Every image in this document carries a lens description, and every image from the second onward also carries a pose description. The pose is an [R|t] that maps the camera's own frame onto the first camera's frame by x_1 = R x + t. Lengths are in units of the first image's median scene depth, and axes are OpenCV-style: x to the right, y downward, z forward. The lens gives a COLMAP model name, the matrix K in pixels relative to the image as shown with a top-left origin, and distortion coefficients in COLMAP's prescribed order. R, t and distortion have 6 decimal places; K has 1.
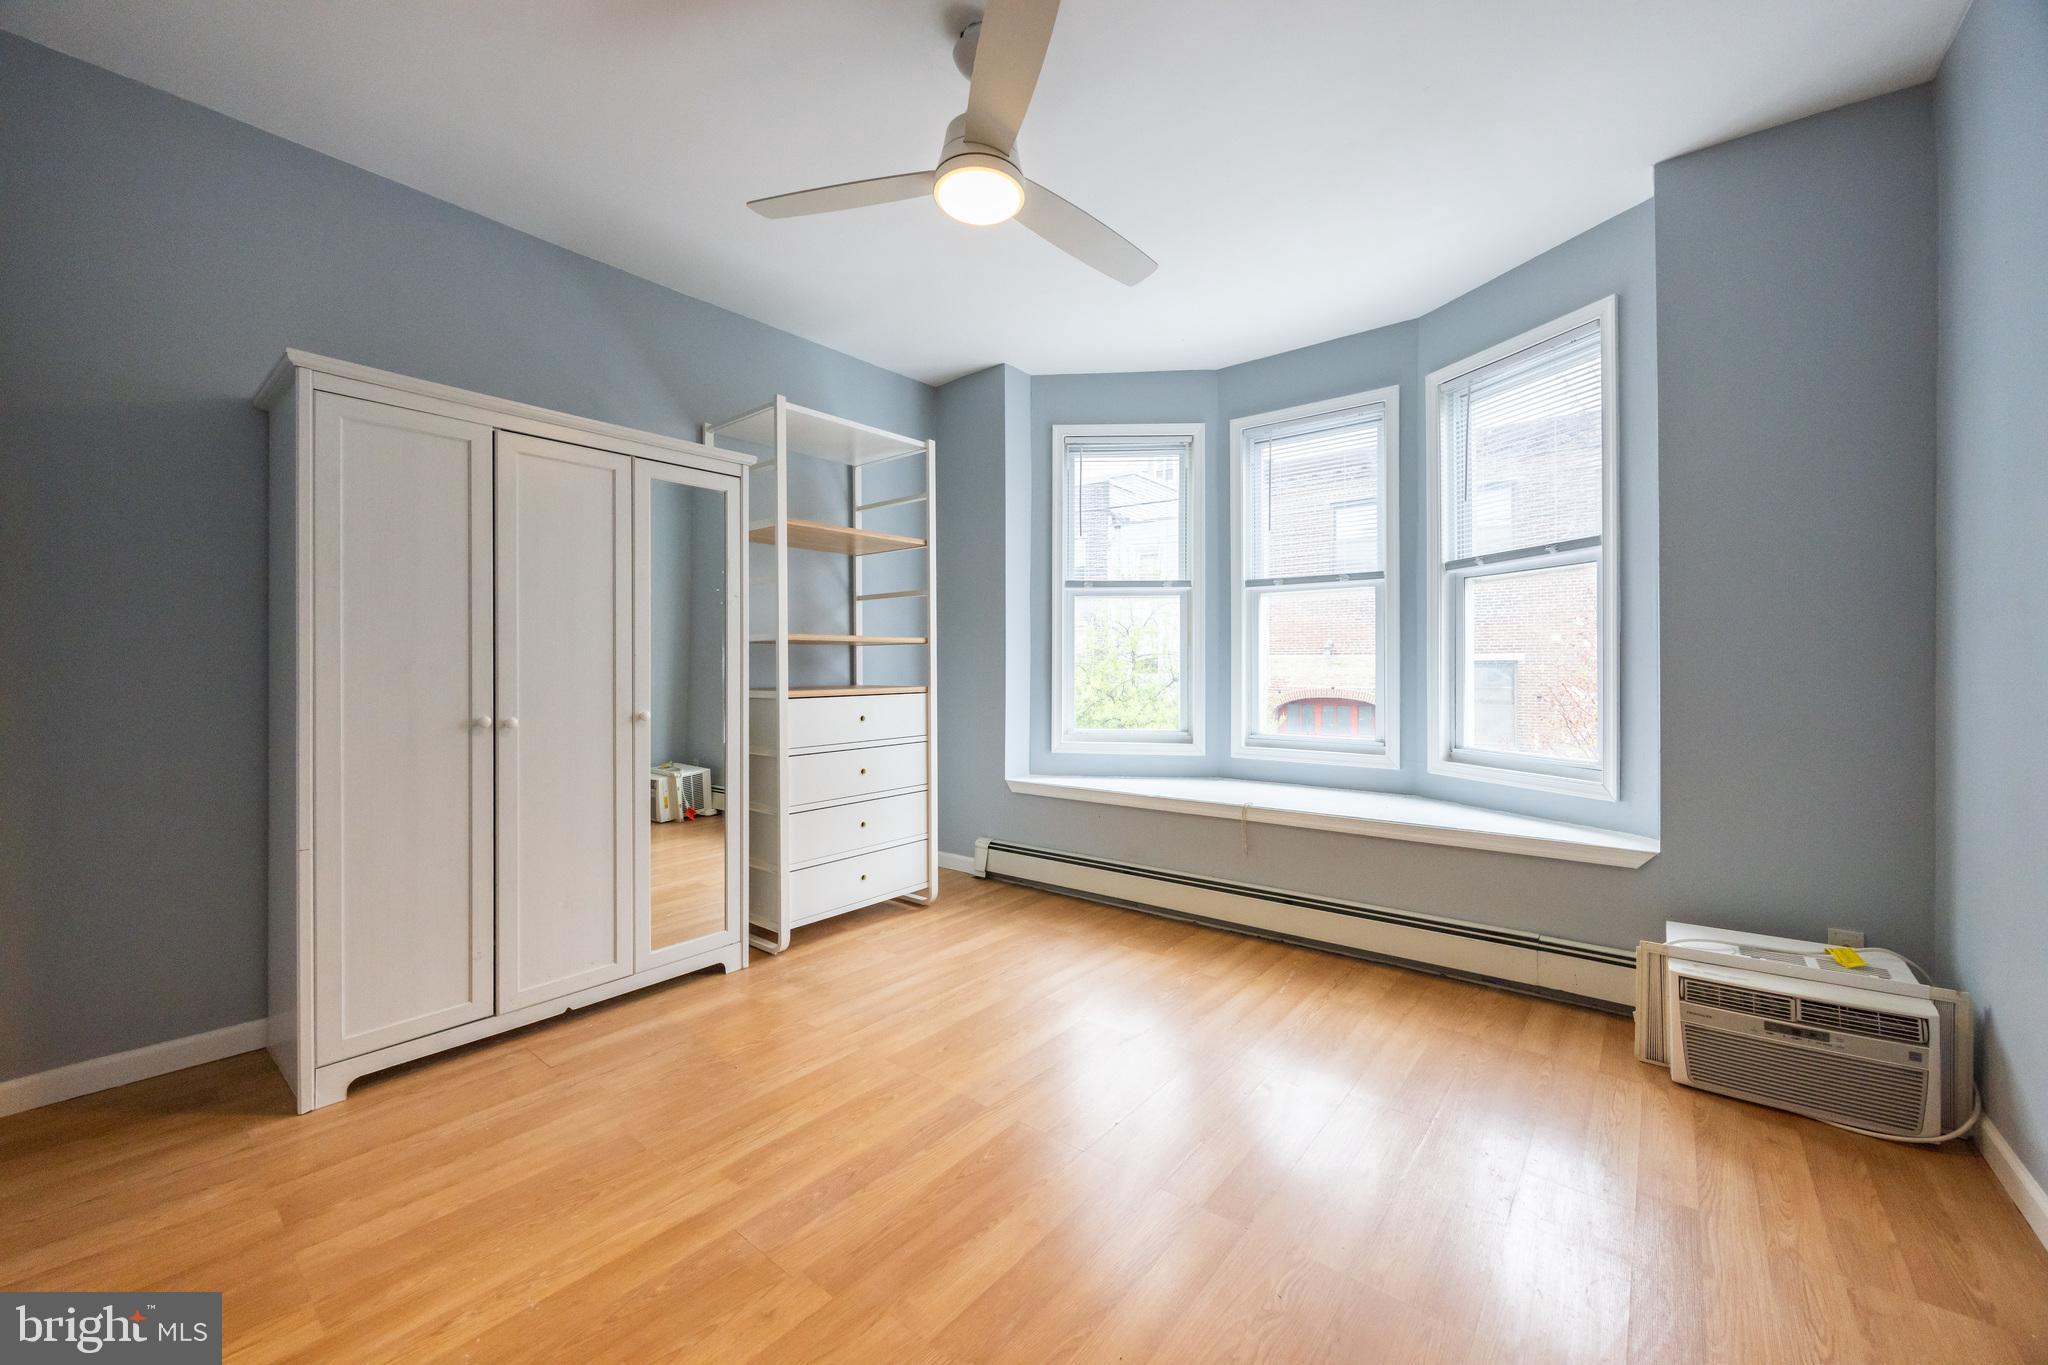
lens RADIAL K [[777.2, 0, 1015.1], [0, 777.2, 665.2], [0, 0, 1]] dist [-0.003963, 0.000254]
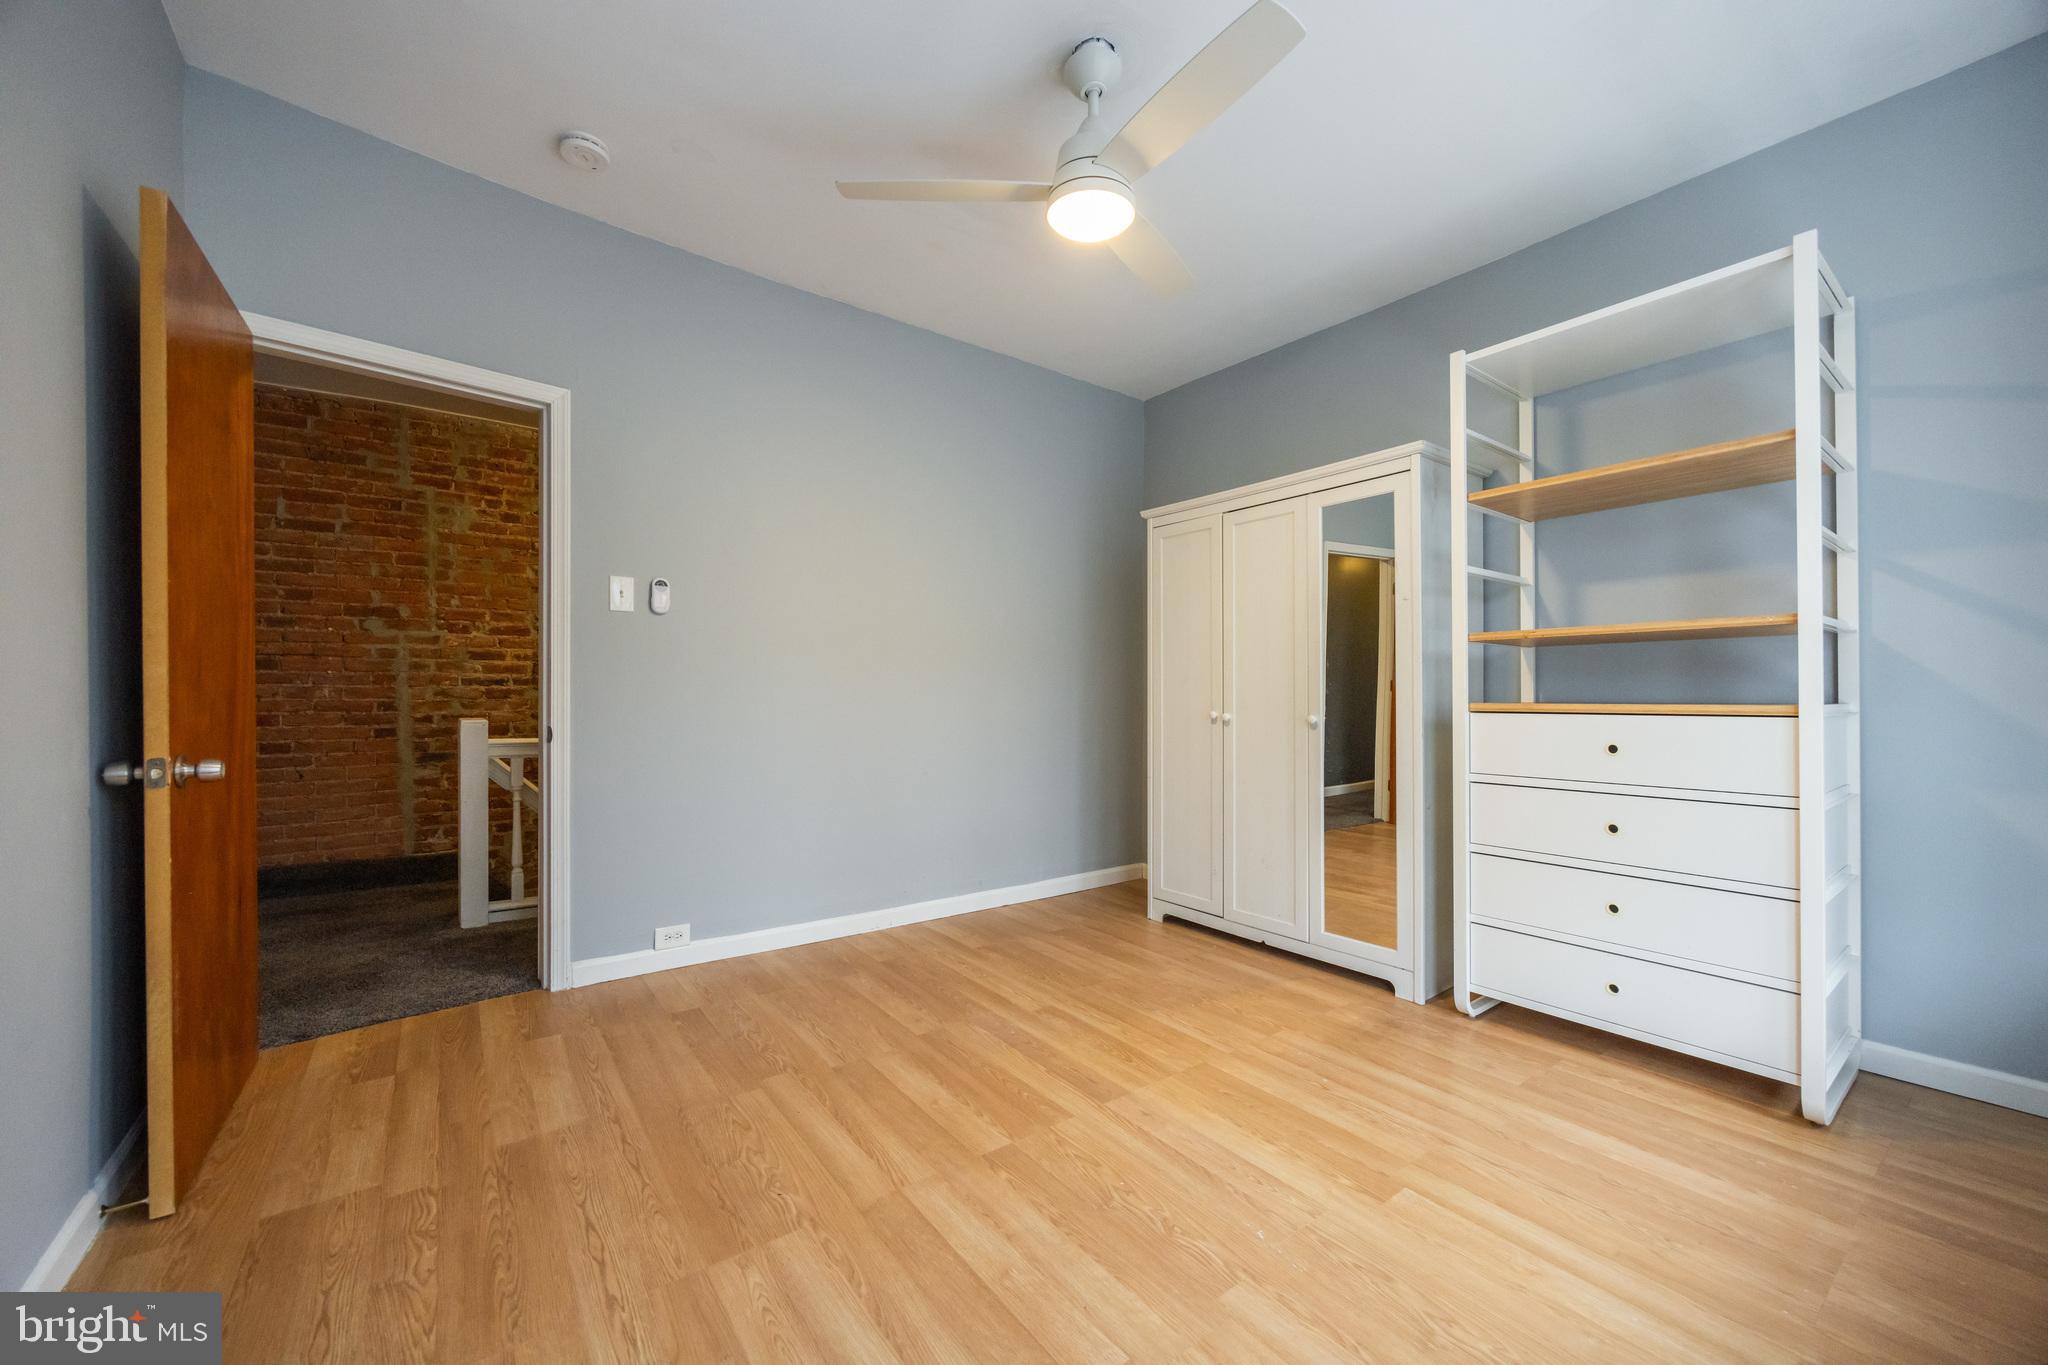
lens RADIAL K [[777.2, 0, 1015.4], [0, 777.2, 694.7], [0, 0, 1]] dist [-0.003963, 0.000254]
pose [[-0.236498, 0.004553, -0.971621, 0.837076], [0.001567, 0.999990, 0.004305, 0.026571], [0.971631, -0.000505, -0.236502, 0.971000]]
